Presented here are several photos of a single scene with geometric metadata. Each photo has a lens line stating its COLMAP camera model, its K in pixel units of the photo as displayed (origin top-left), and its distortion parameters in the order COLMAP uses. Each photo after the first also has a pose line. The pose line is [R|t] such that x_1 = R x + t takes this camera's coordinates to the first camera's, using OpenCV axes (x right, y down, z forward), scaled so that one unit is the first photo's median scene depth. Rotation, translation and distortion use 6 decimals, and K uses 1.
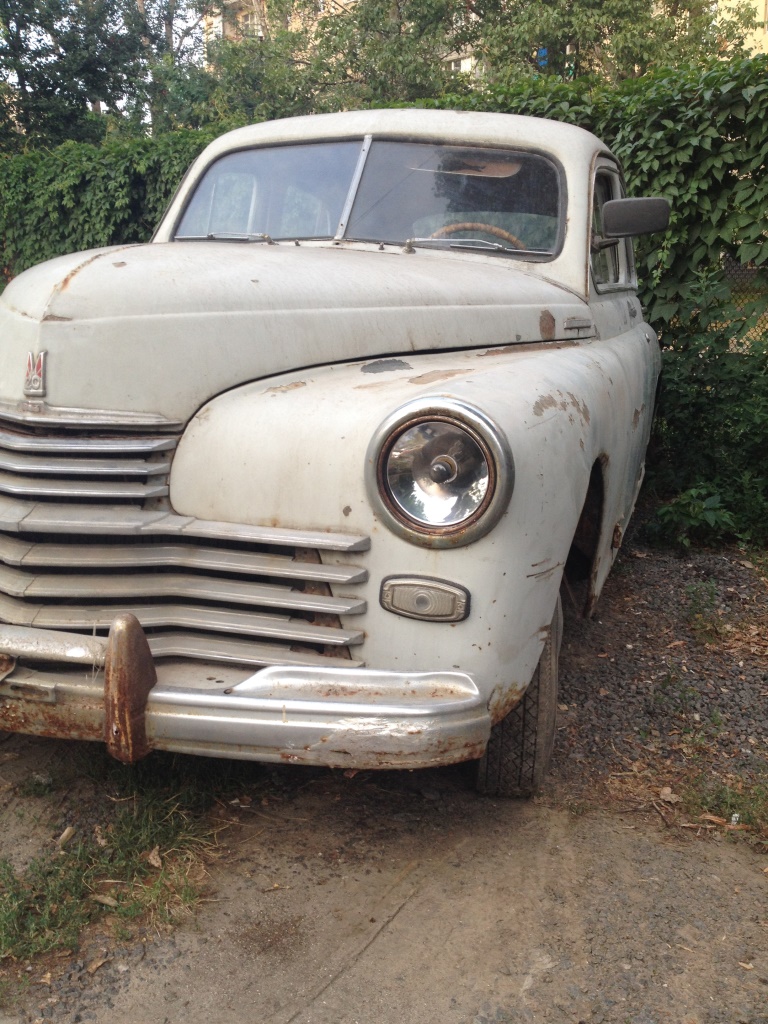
lens RADIAL K [[1033.3, 0, 393.4], [0, 1033.3, 540.8], [0, 0, 1]] dist [0.012201, 0.000000]
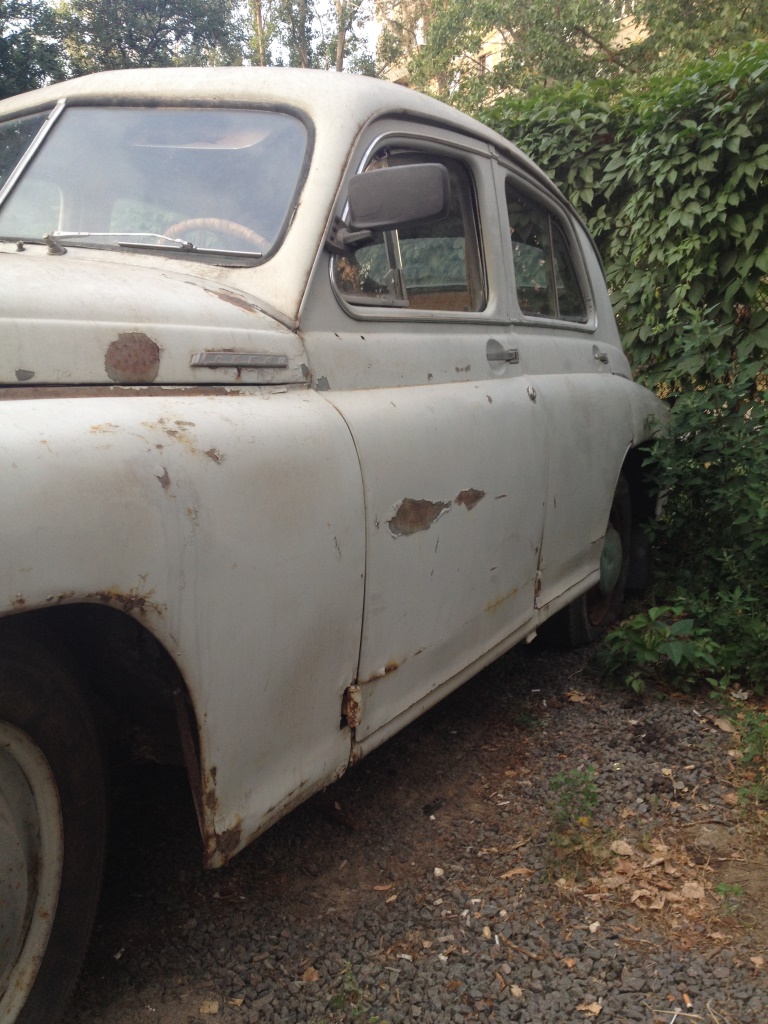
lens RADIAL K [[1033.3, 0, 386.6], [0, 1033.3, 516.4], [0, 0, 1]] dist [0.012201, 0.000000]
pose [[0.982927, 0.031511, -0.181280, 0.332185], [-0.046424, 0.995823, -0.078620, -0.067848], [0.178045, 0.085693, 0.980284, 0.389041]]
